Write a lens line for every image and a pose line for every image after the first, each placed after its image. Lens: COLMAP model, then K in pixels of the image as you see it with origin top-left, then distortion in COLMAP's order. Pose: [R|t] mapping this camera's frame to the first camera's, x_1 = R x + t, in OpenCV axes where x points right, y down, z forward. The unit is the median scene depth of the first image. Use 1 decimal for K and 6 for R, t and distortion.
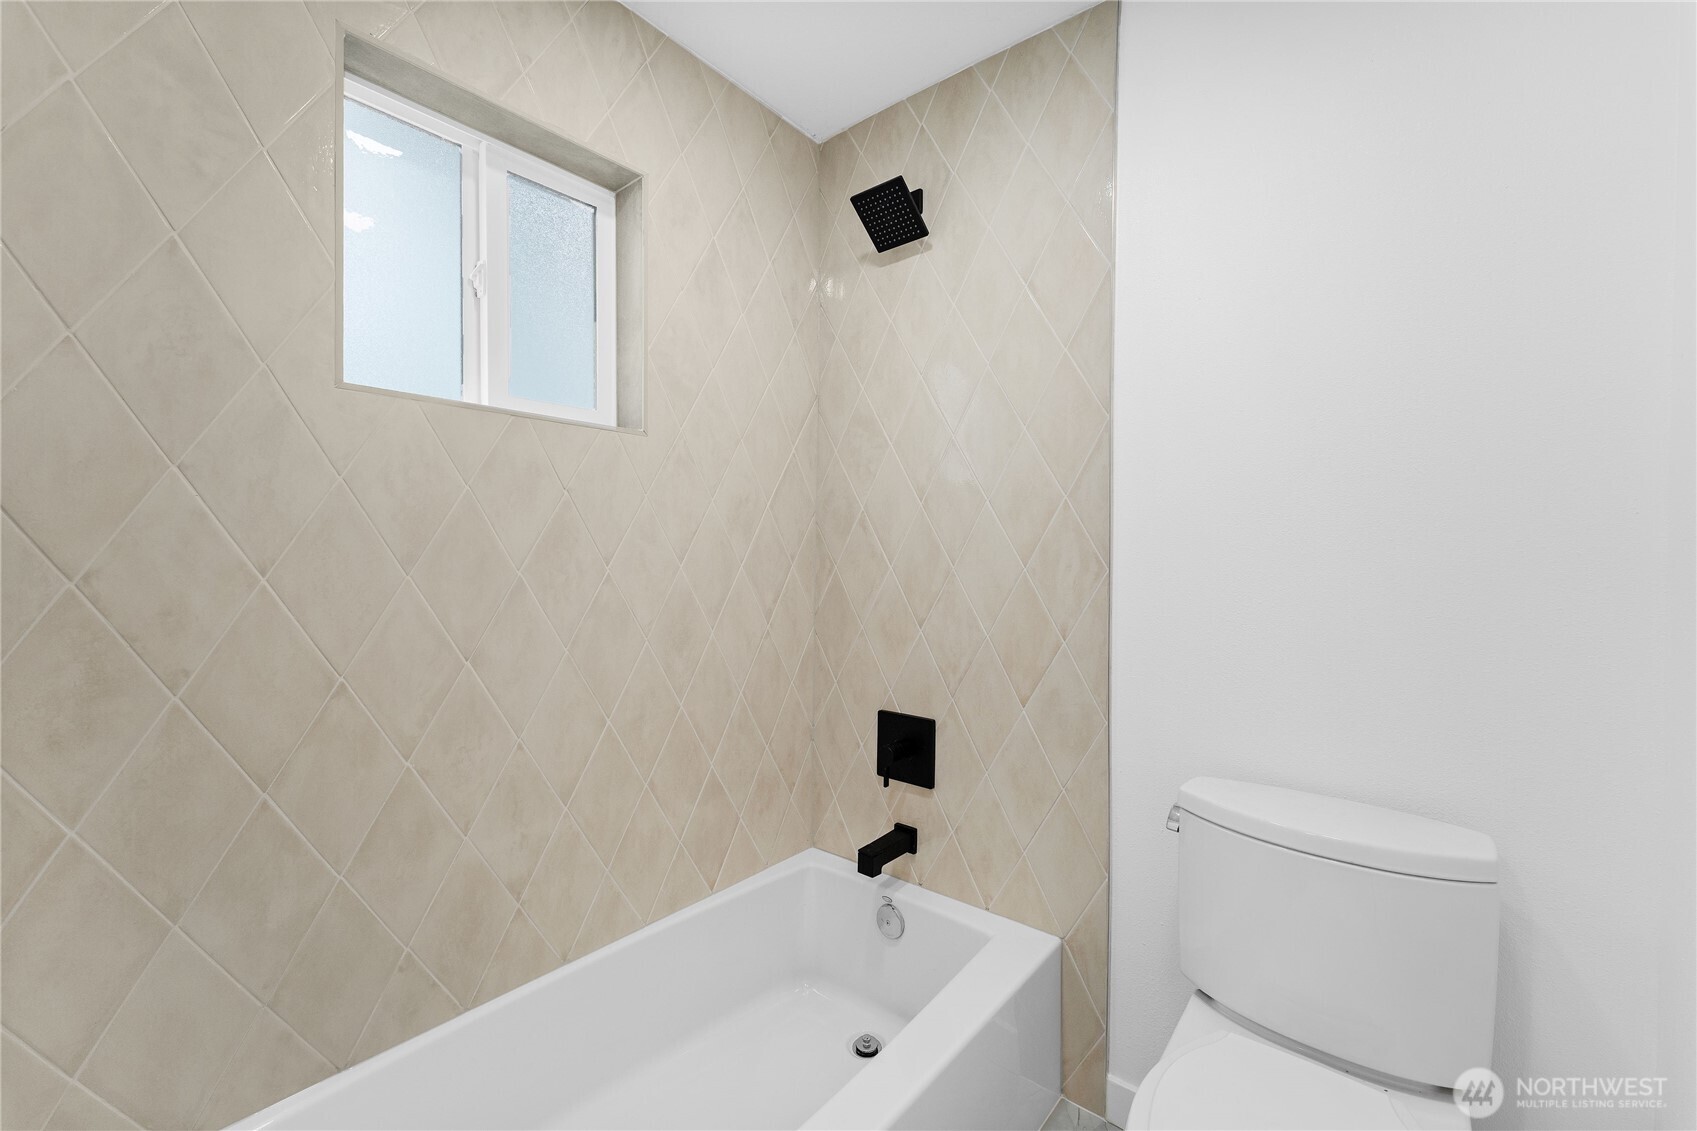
lens RADIAL K [[692.7, 0, 851.5], [0, 692.7, 556.6], [0, 0, 1]] dist [-0.000861, -0.000010]
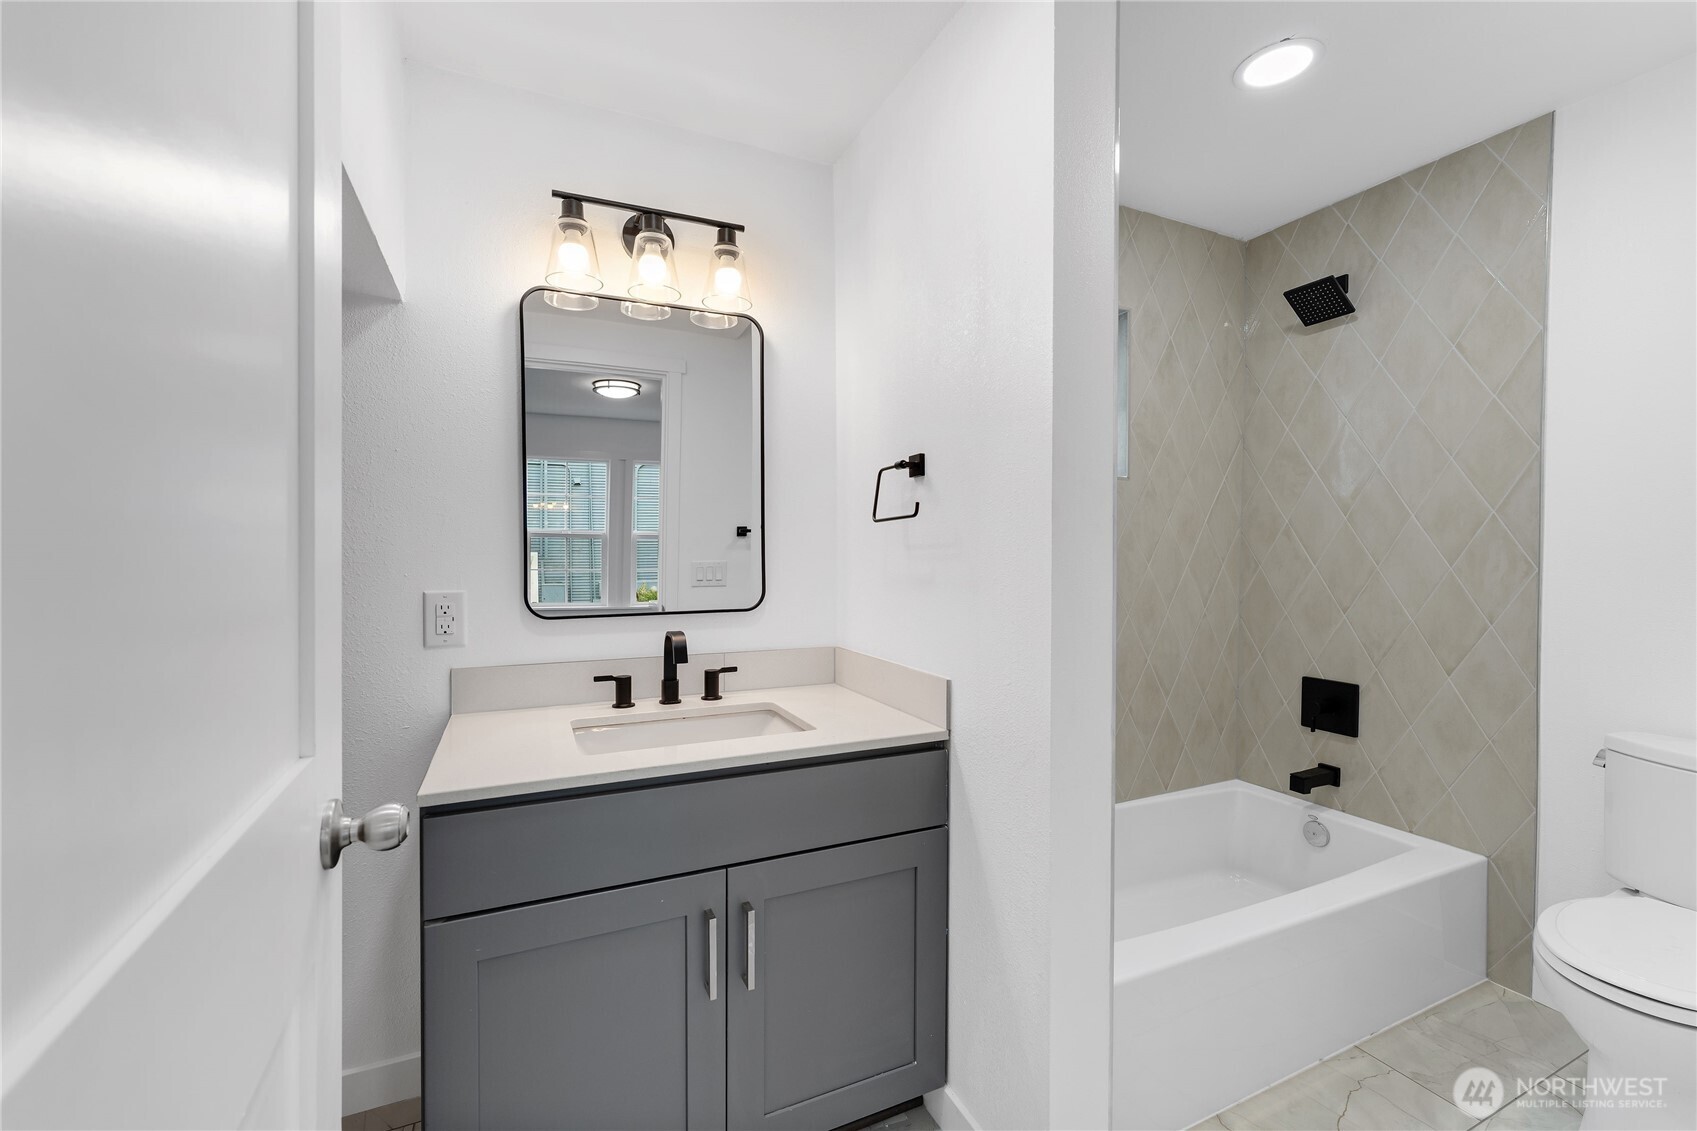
lens RADIAL K [[679.8, 0, 839.6], [0, 679.8, 563.6], [0, 0, 1]] dist [0.000969, 0.000405]
pose [[0.892428, 0.002280, -0.451184, -0.171376], [0.001712, 0.999963, 0.008439, -0.003260], [0.451187, -0.008304, 0.892391, -0.568637]]
